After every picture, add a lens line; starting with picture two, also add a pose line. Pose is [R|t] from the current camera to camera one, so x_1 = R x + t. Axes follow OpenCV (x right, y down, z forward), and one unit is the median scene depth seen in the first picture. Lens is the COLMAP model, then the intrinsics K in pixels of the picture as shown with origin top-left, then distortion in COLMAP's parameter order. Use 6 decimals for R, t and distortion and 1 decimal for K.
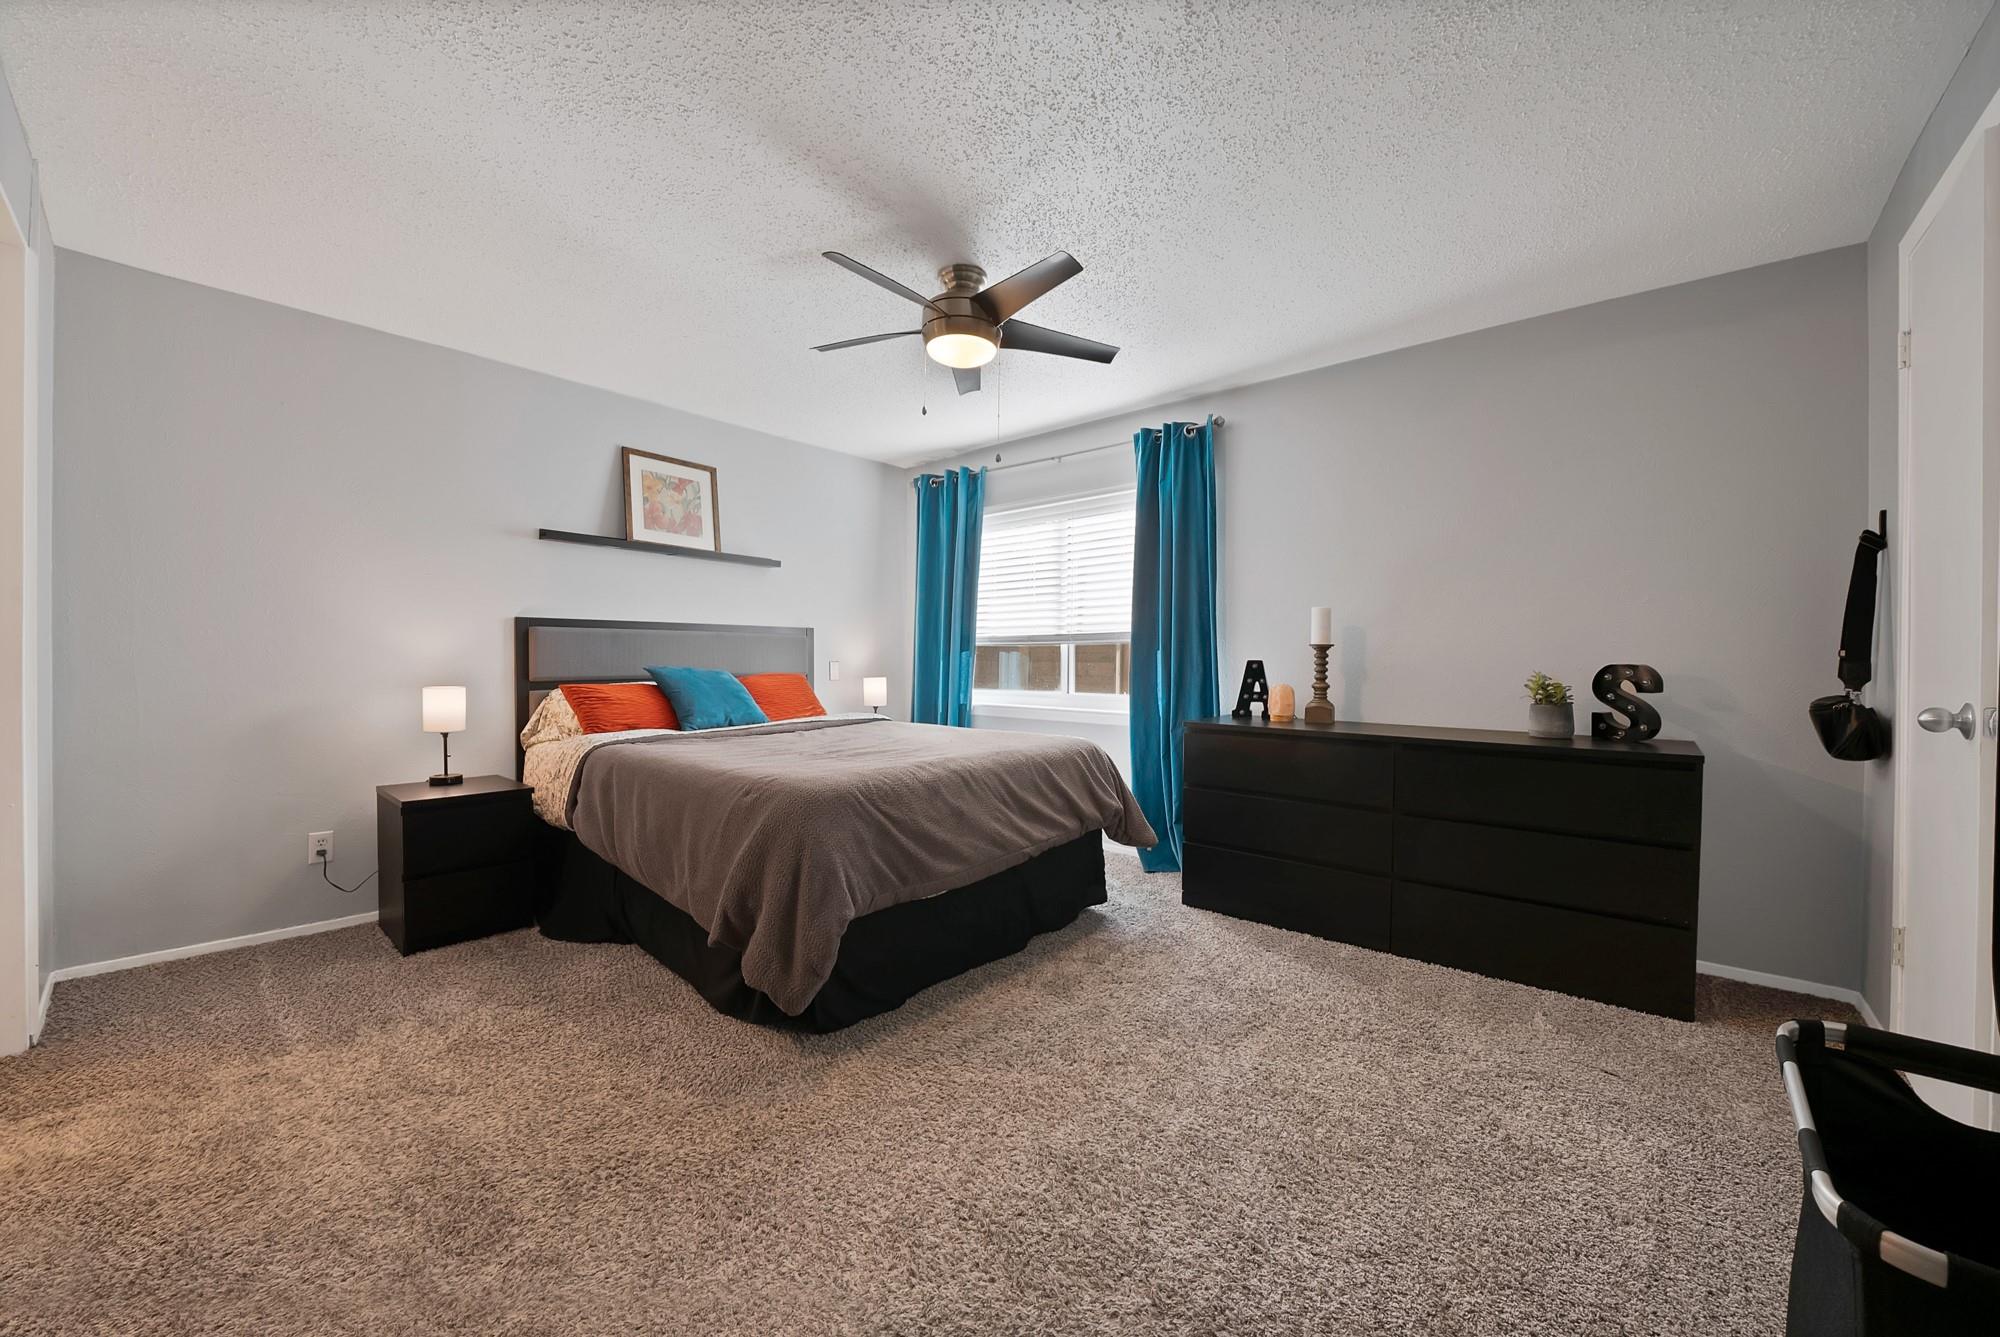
lens RADIAL K [[750.4, 0, 985.5], [0, 750.4, 671.5], [0, 0, 1]] dist [-0.015491, 0.001204]
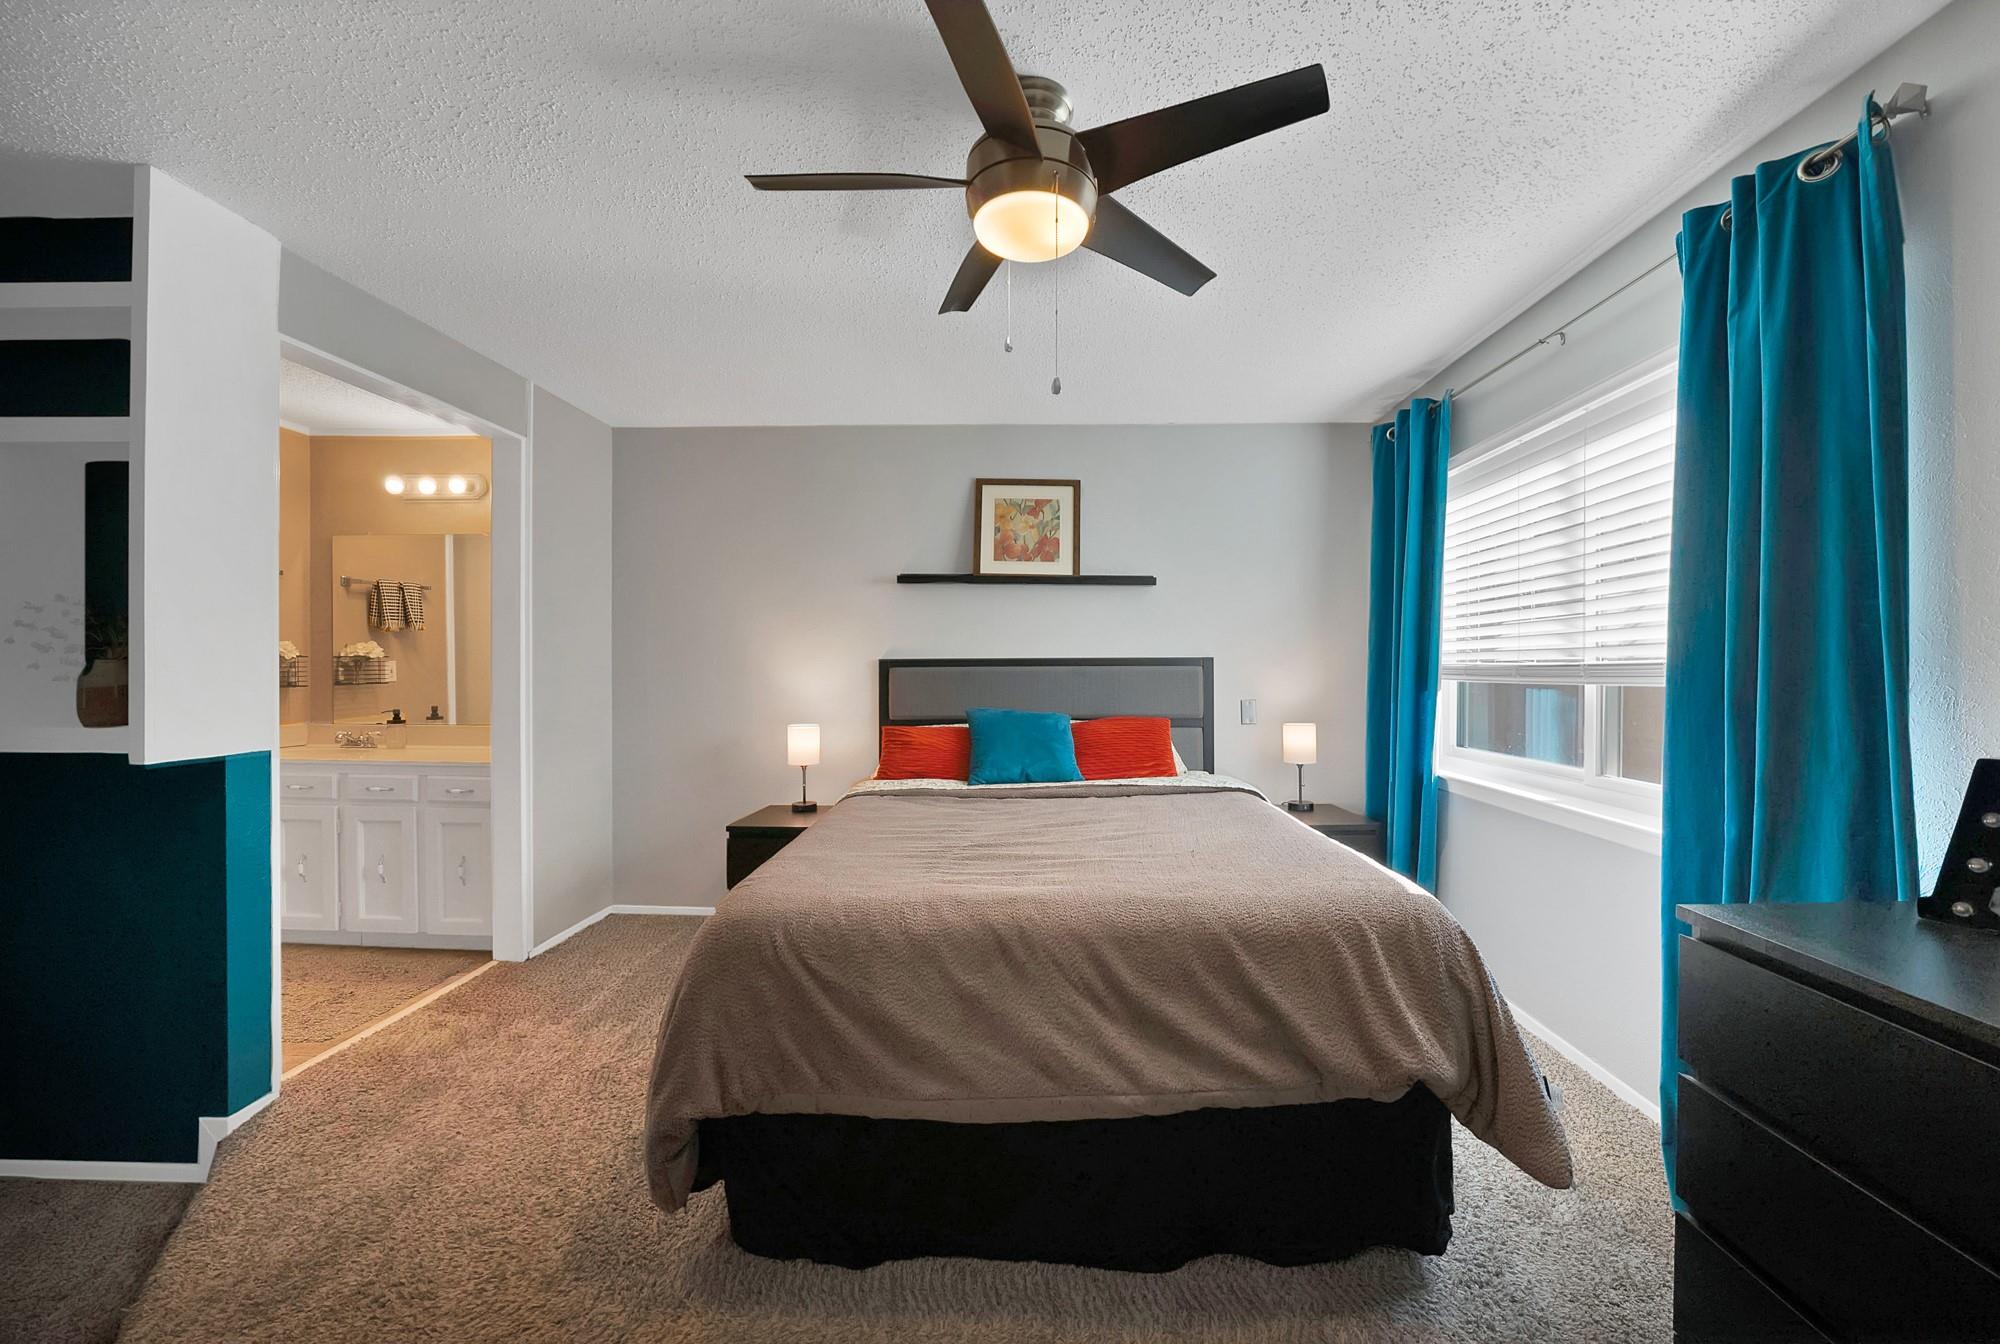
lens RADIAL K [[750.4, 0, 1033.9], [0, 750.4, 667.5], [0, 0, 1]] dist [-0.015491, 0.001204]
pose [[0.647023, -0.004230, -0.762459, 0.300621], [-0.008383, 0.999885, -0.012661, -0.044454], [0.762424, 0.014584, 0.646913, 0.428192]]
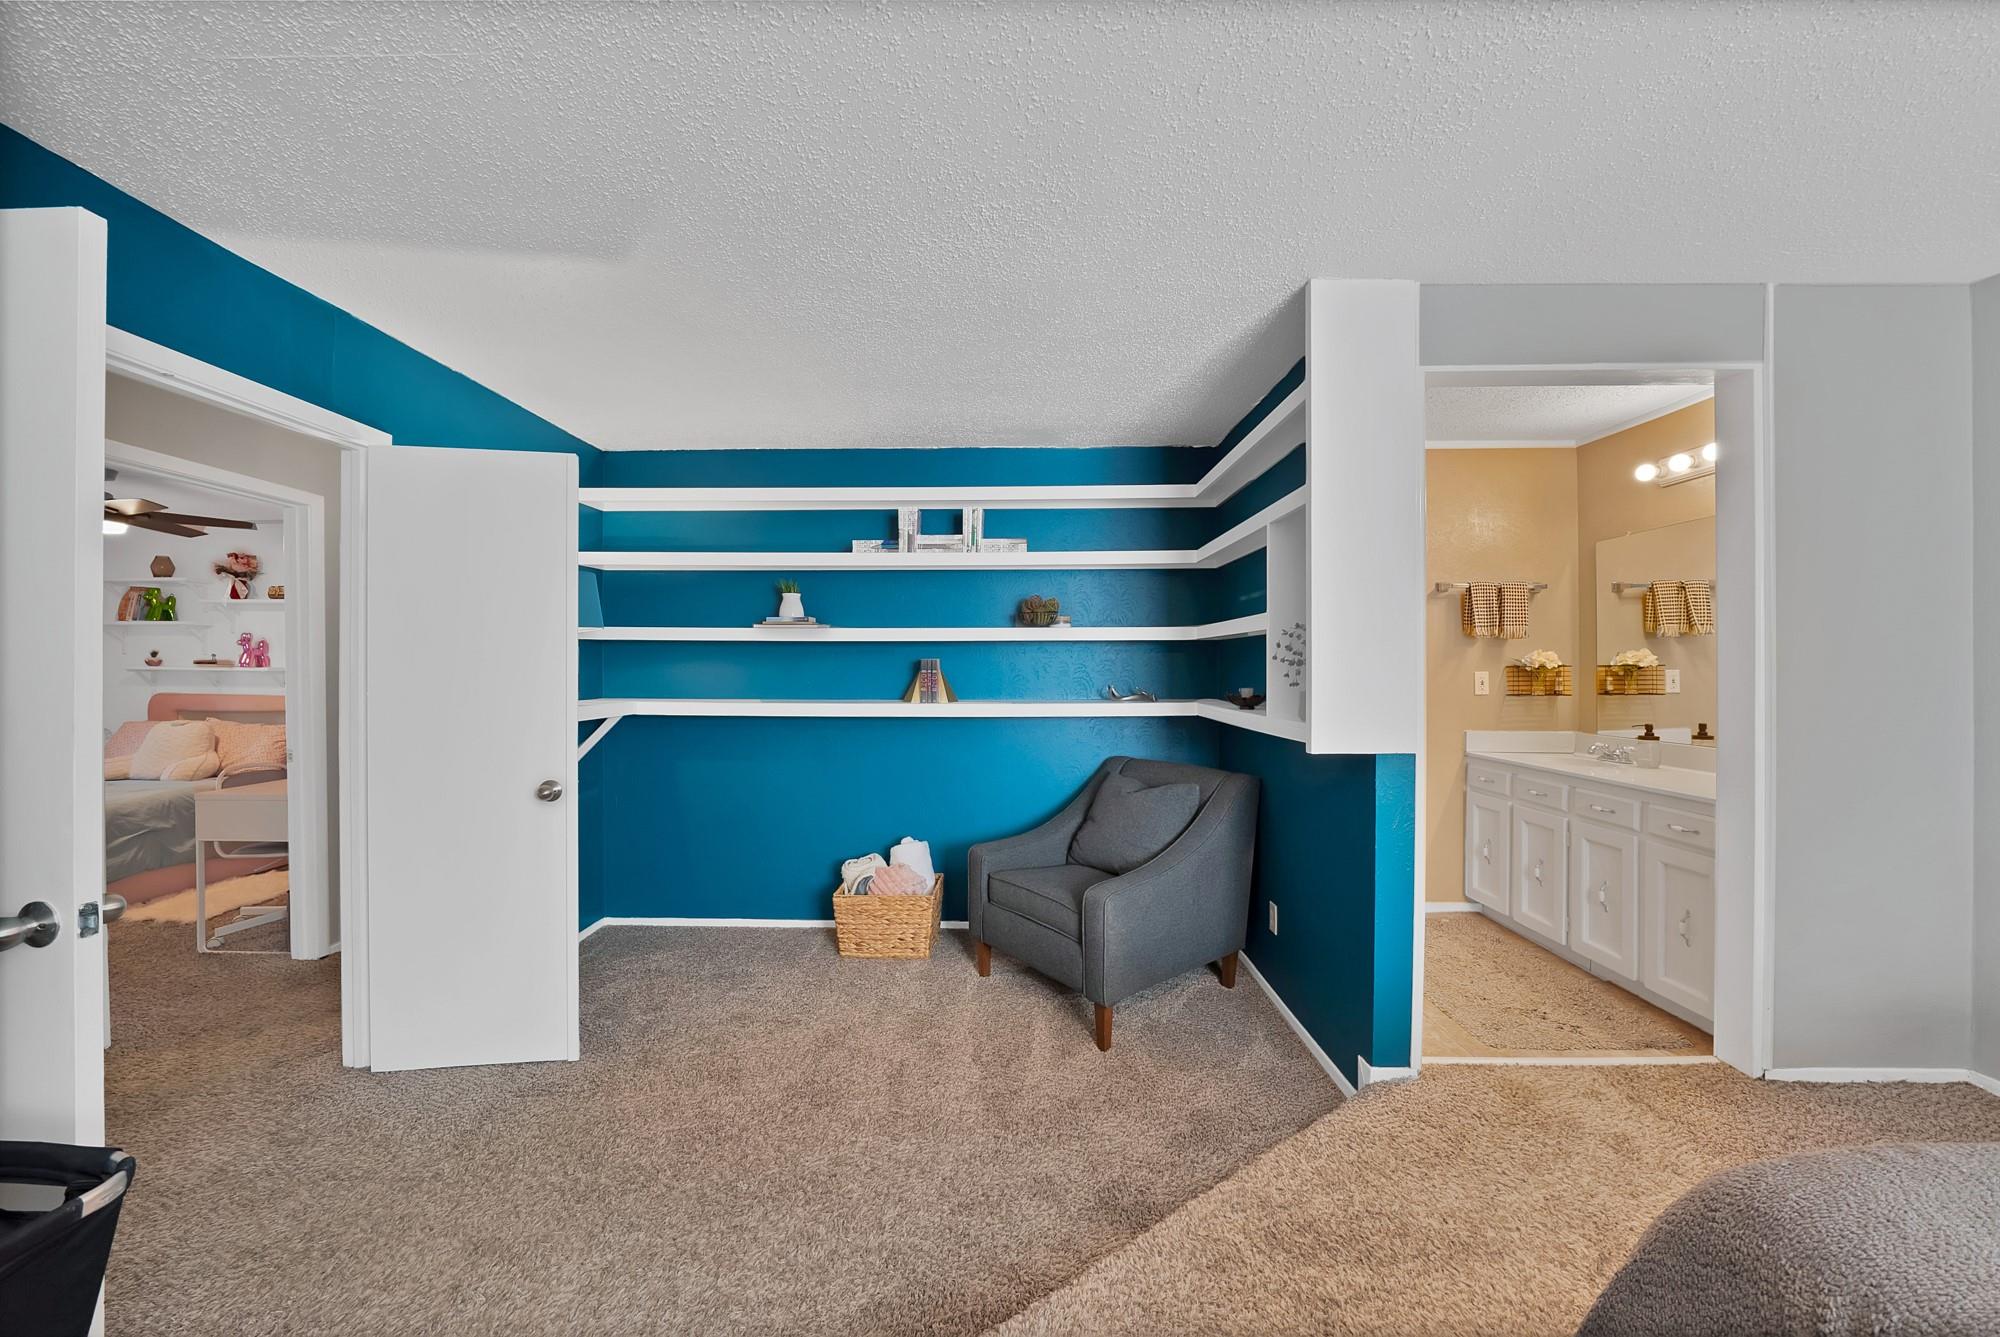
lens RADIAL K [[750.4, 0, 998.8], [0, 750.4, 672.6], [0, 0, 1]] dist [-0.015491, 0.001204]
pose [[-0.762434, -0.006809, -0.647030, 0.161473], [-0.017523, 0.999795, 0.010128, -0.050366], [0.646829, 0.019060, -0.762397, 0.591887]]
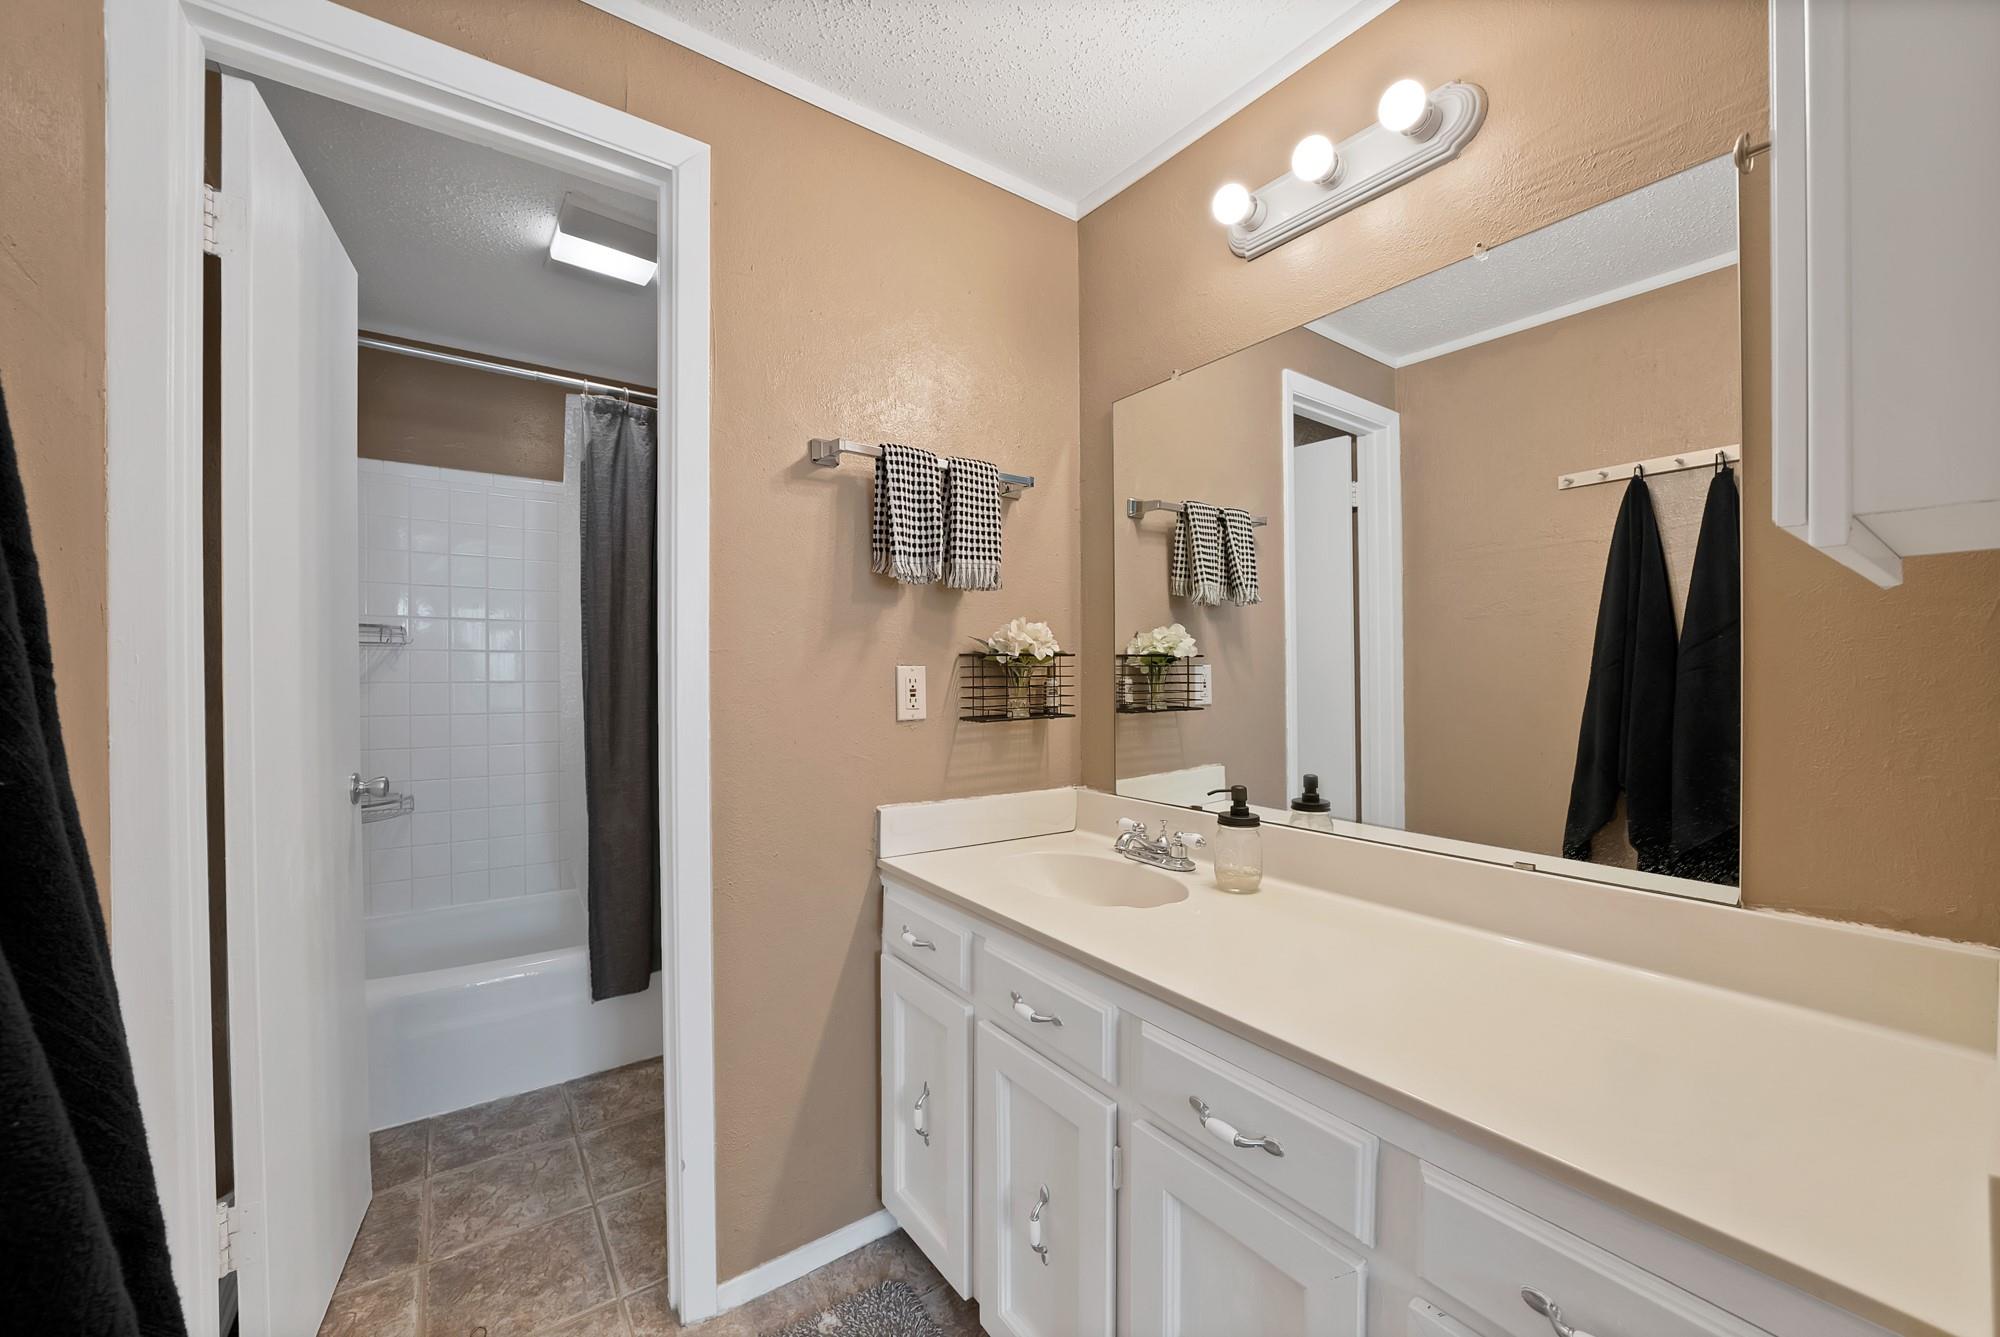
lens RADIAL K [[750.4, 0, 997.0], [0, 750.4, 672.1], [0, 0, 1]] dist [-0.015491, 0.001204]
pose [[-0.218557, -0.010982, -0.975762, -0.593949], [-0.018803, 0.999798, -0.007041, -0.047411], [0.975643, 0.016808, -0.218719, 0.383732]]
